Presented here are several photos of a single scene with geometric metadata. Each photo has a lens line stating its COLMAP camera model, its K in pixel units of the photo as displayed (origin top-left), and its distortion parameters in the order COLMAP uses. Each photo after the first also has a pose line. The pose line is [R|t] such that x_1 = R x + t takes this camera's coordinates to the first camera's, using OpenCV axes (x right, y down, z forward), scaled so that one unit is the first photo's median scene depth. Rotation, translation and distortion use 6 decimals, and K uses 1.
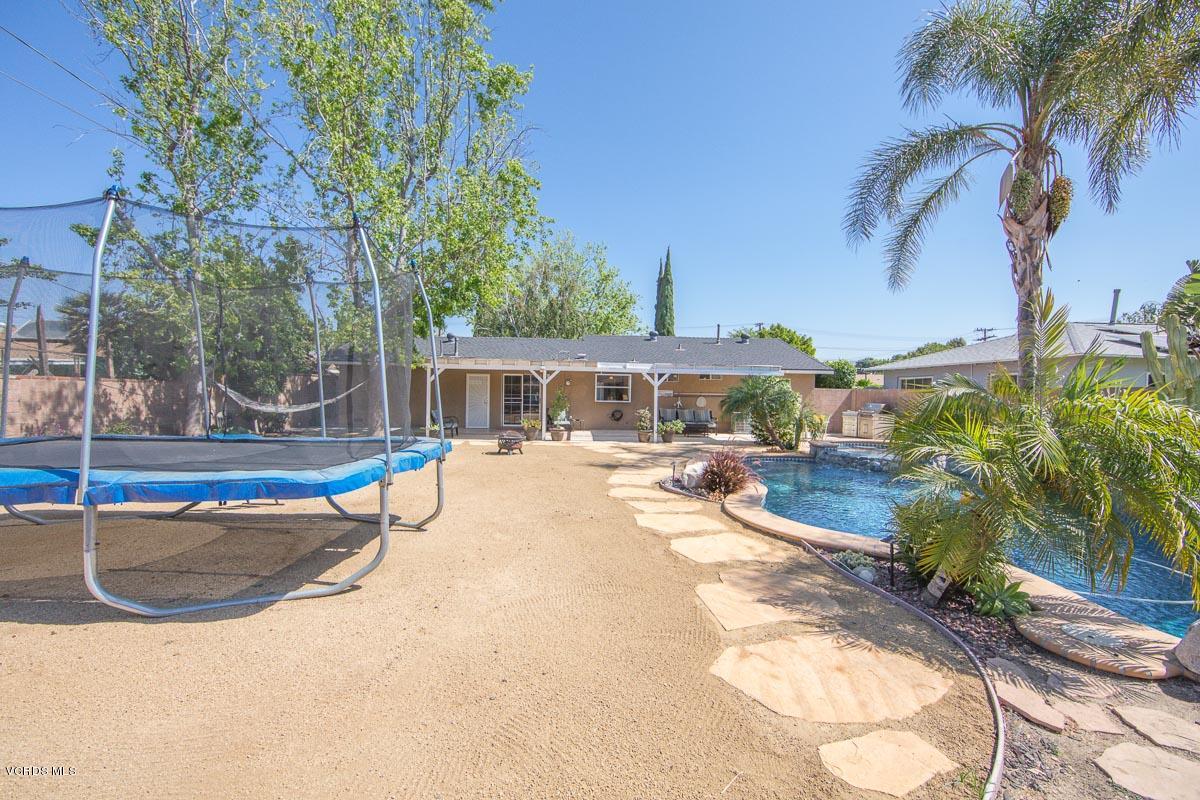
lens RADIAL K [[481.1, 0, 595.2], [0, 481.1, 402.4], [0, 0, 1]] dist [-0.013302, 0.001990]
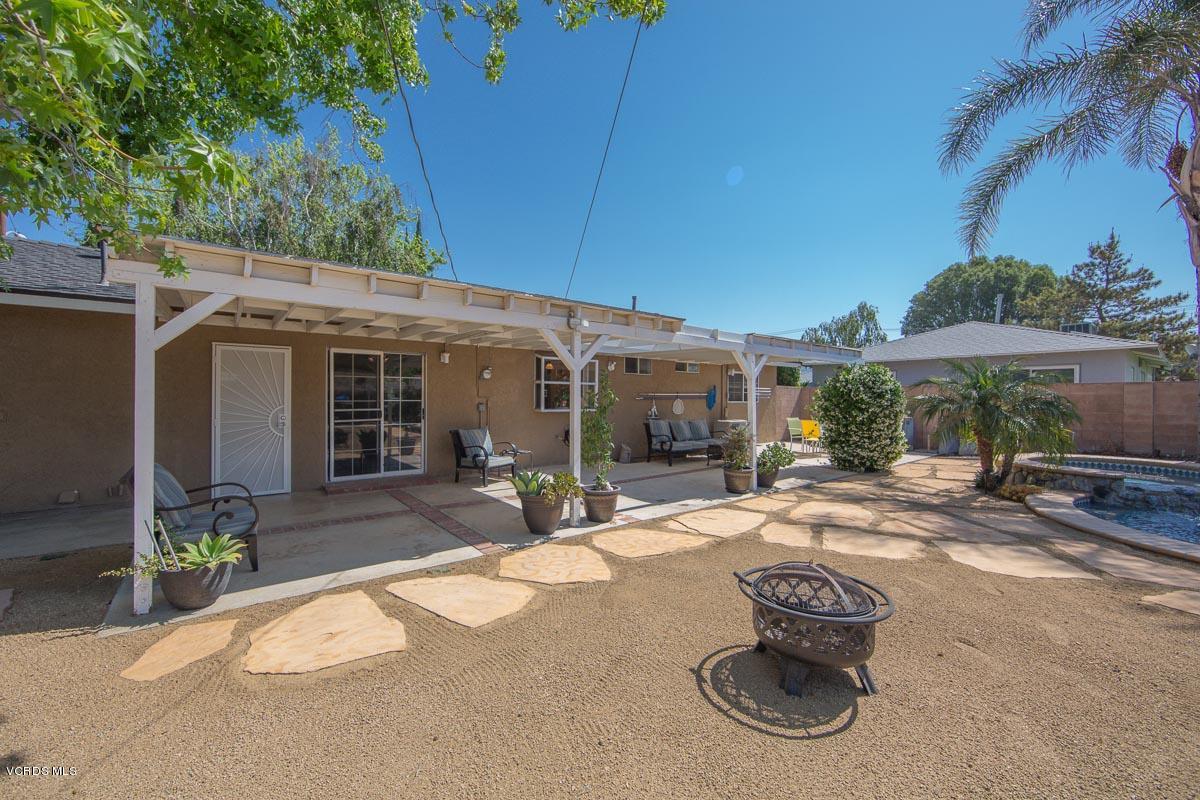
lens RADIAL K [[481.1, 0, 595.5], [0, 481.1, 391.5], [0, 0, 1]] dist [-0.013302, 0.001990]
pose [[0.795801, -0.006466, 0.605524, -0.318401], [0.024491, 0.999468, -0.021515, -0.013327], [-0.605063, 0.031952, 0.795536, 0.709654]]
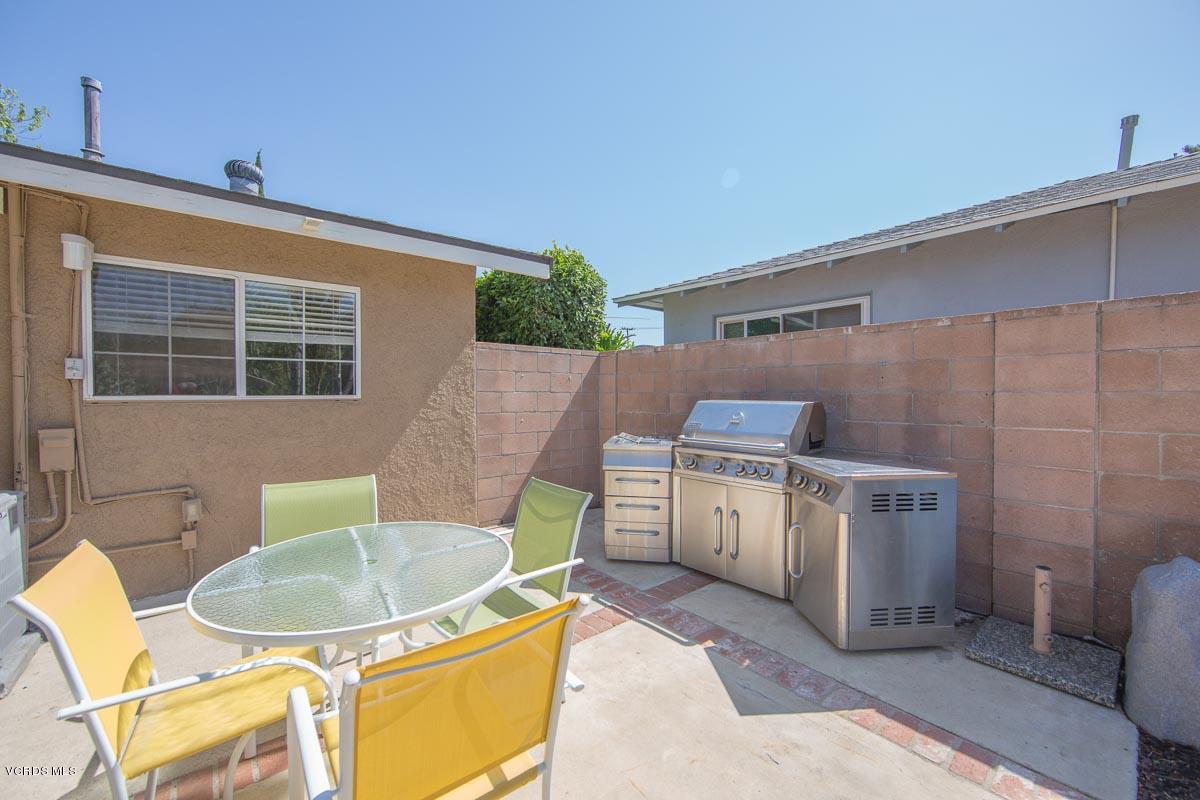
lens RADIAL K [[481.1, 0, 593.6], [0, 481.1, 387.4], [0, 0, 1]] dist [-0.013302, 0.001990]
pose [[0.792527, -0.026578, 0.609258, 0.454349], [0.029910, 0.999542, 0.004697, -0.009095], [-0.609103, 0.014500, 0.792958, 0.984622]]
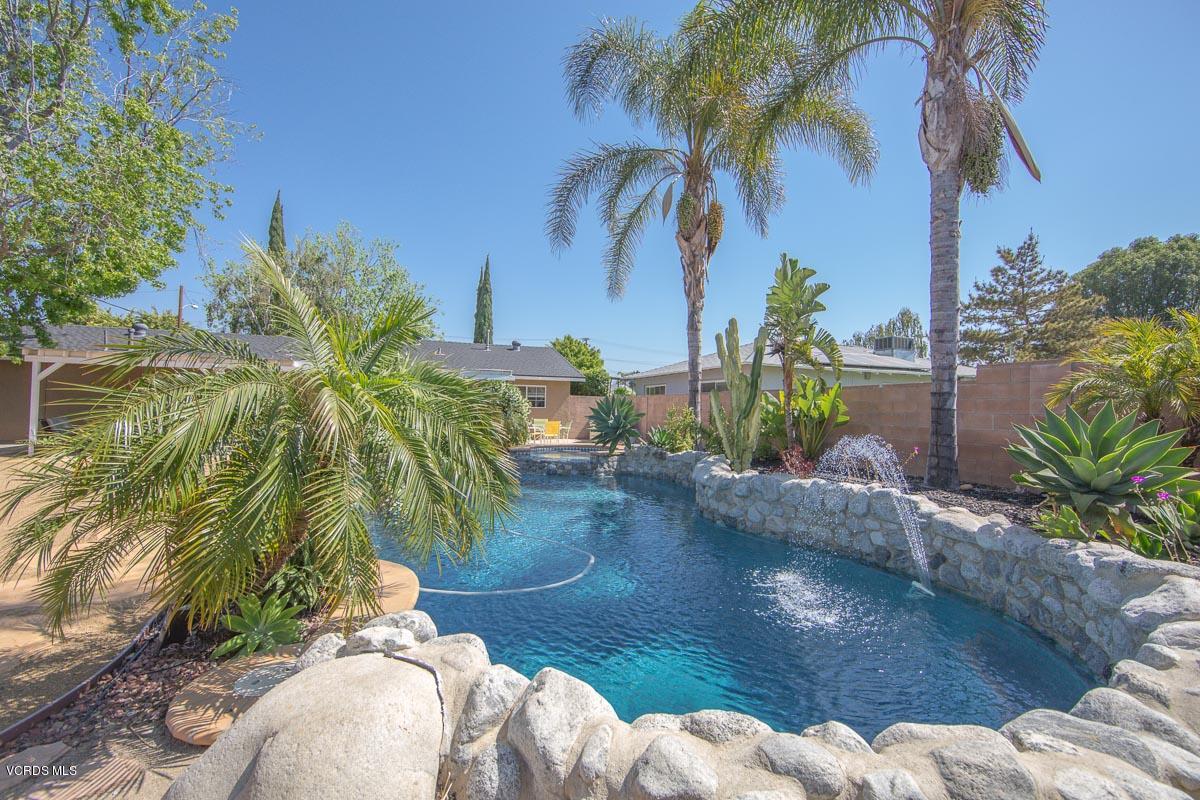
lens RADIAL K [[481.1, 0, 605.5], [0, 481.1, 398.2], [0, 0, 1]] dist [-0.013302, 0.001990]
pose [[0.948357, 0.005560, 0.317158, 0.259963], [0.006578, 0.999287, -0.037189, 0.017635], [-0.317138, 0.037354, 0.947643, 0.020704]]
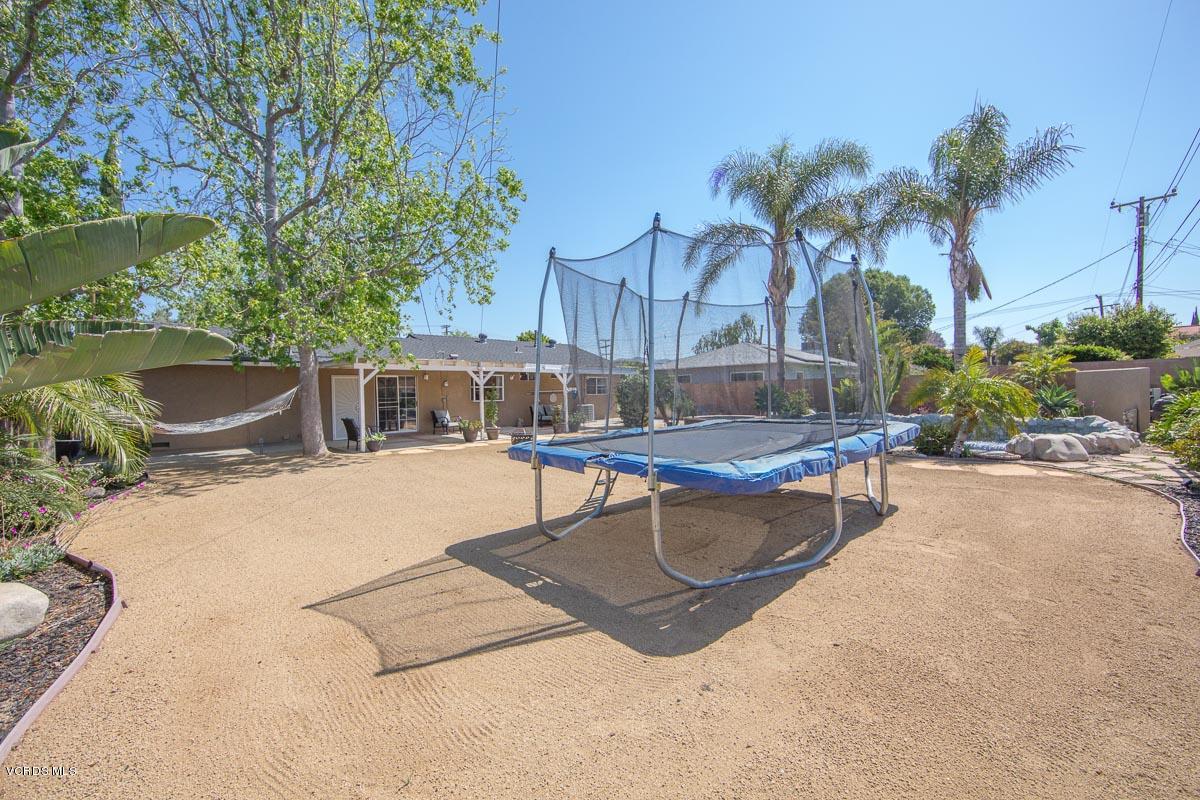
lens RADIAL K [[481.1, 0, 603.7], [0, 481.1, 402.6], [0, 0, 1]] dist [-0.013302, 0.001990]
pose [[0.726198, -0.048858, 0.685748, -0.619049], [0.049603, 0.998595, 0.018618, -0.005940], [-0.685694, 0.020494, 0.727601, 0.091190]]
